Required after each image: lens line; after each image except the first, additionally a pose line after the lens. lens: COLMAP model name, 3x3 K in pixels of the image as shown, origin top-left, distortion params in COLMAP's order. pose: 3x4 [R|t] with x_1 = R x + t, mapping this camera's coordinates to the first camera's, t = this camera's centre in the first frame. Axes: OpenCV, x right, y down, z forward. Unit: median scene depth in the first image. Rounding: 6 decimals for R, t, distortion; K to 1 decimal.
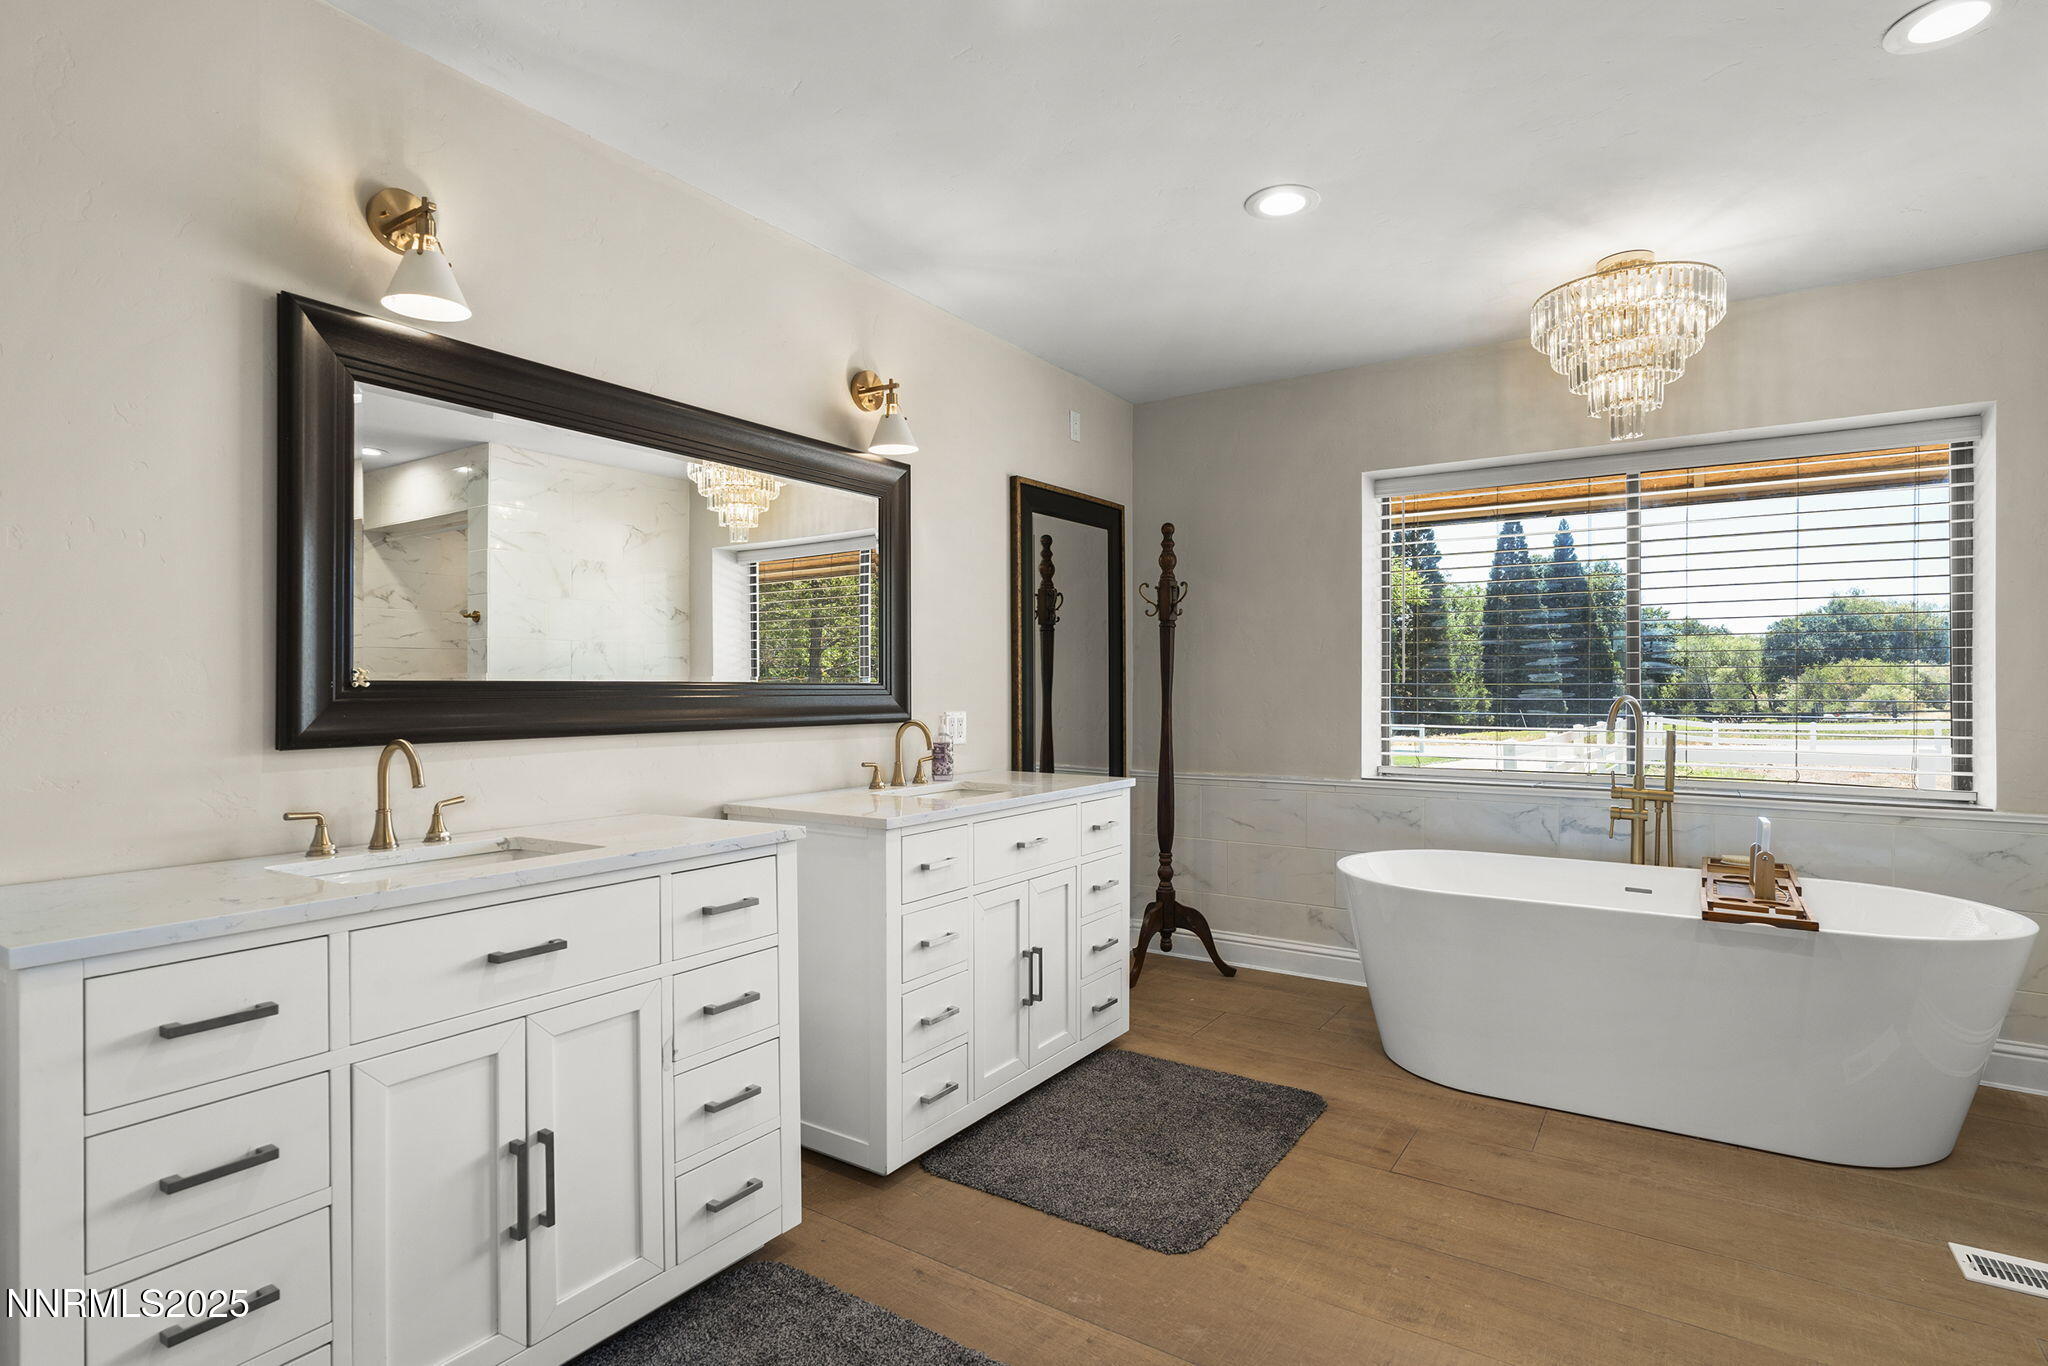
lens RADIAL K [[1022.7, 0, 1023.7], [0, 1022.7, 687.1], [0, 0, 1]] dist [0.000078, -0.000136]
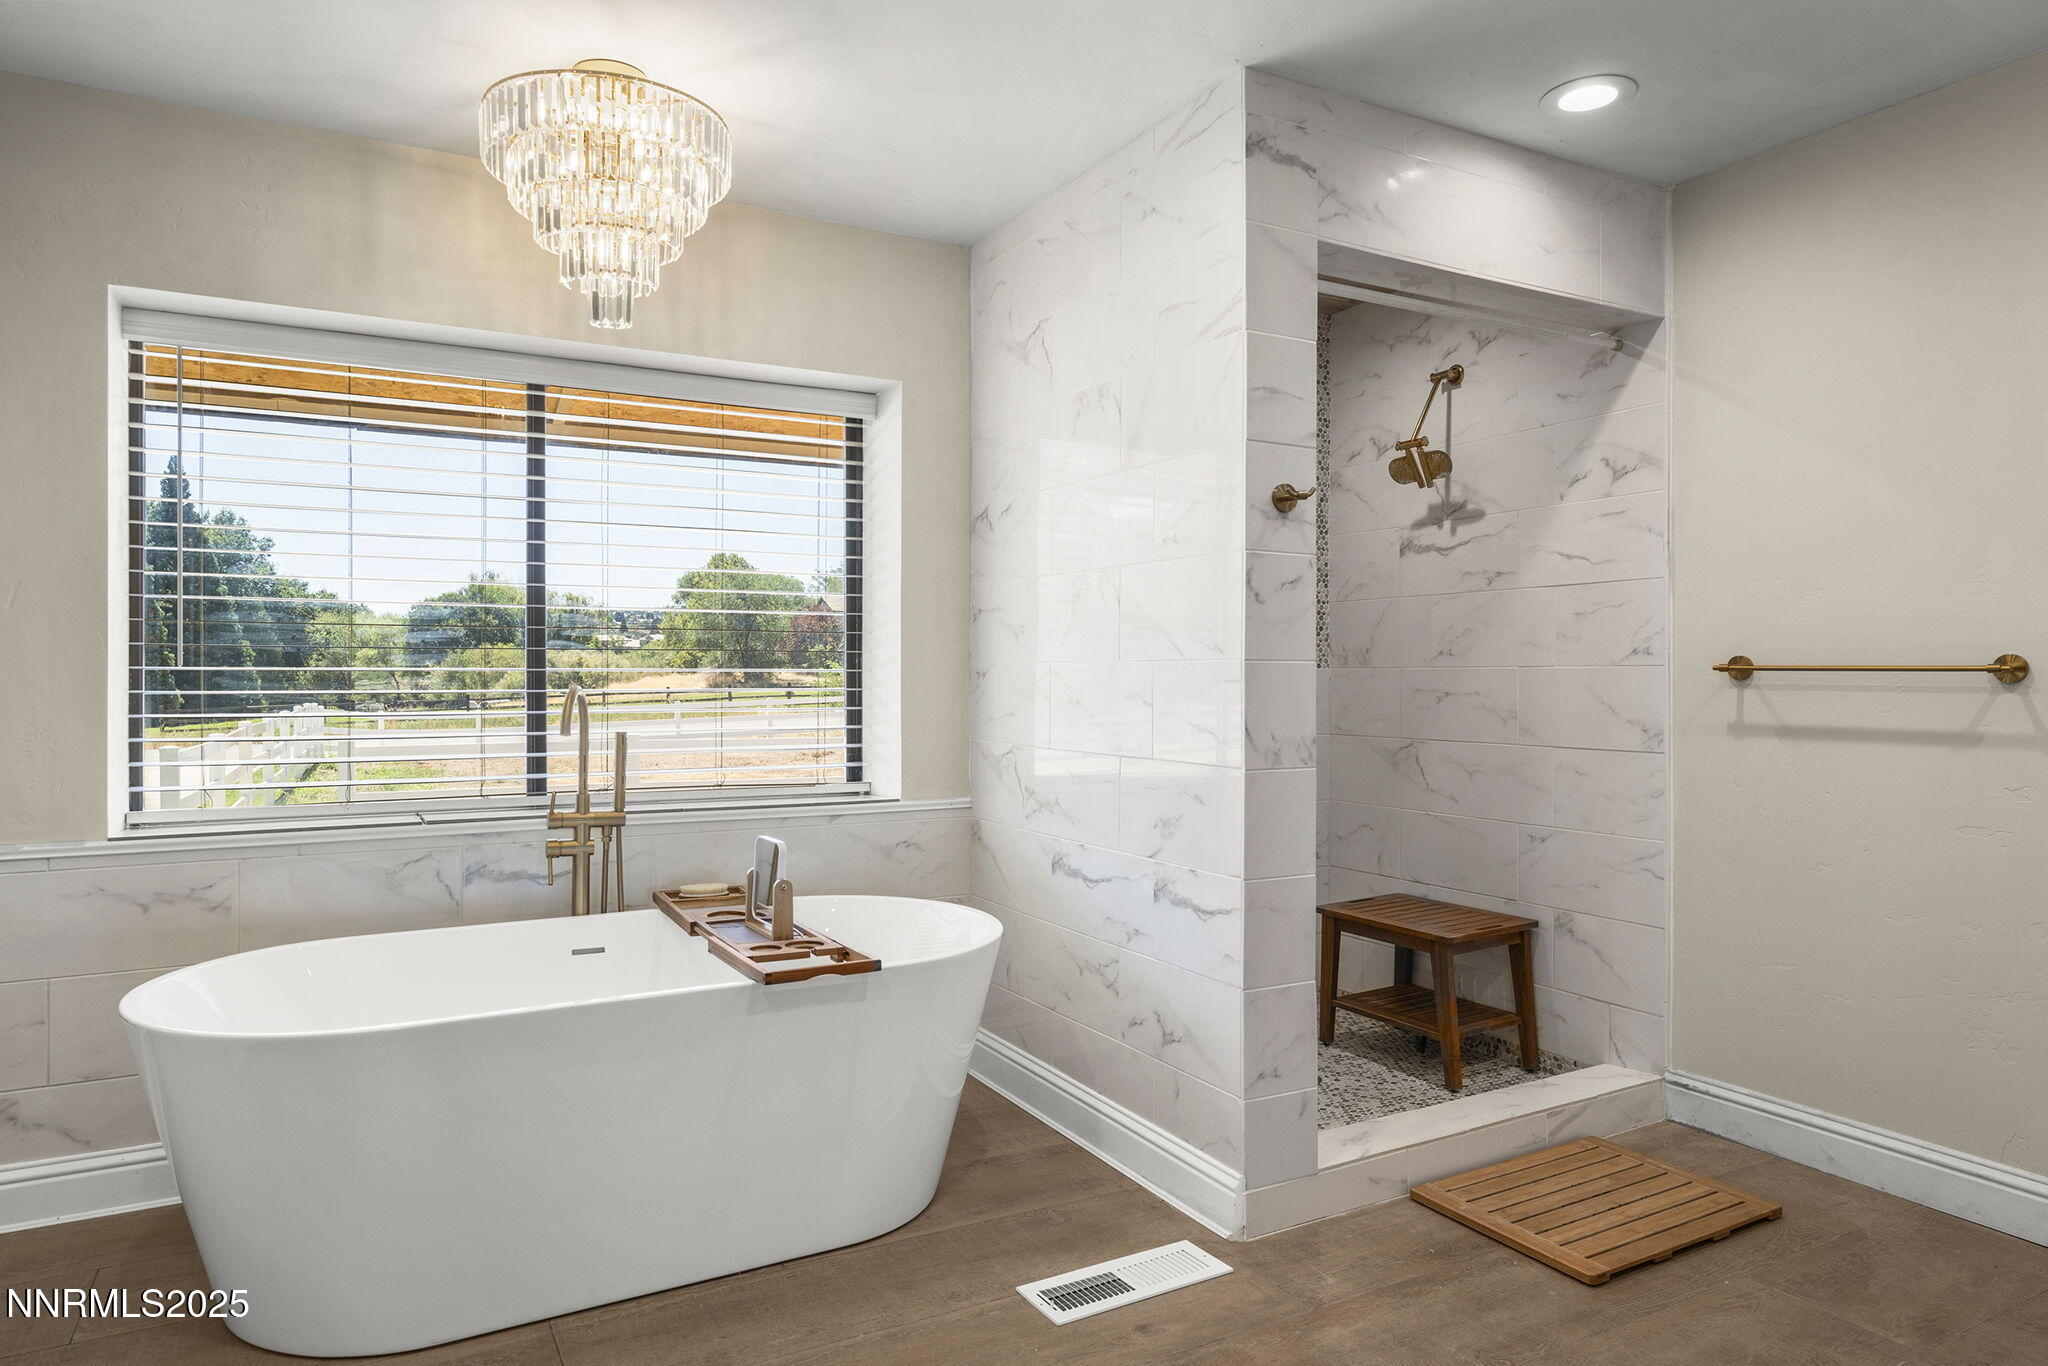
lens RADIAL K [[1241.6, 0, 1023.4], [0, 1241.6, 676.0], [0, 0, 1]] dist [-0.004681, 0.000424]
pose [[0.460490, -0.001341, 0.887664, -0.043021], [-0.001321, 0.999997, 0.002196, -0.000846], [-0.887664, -0.002184, 0.460487, 0.310743]]
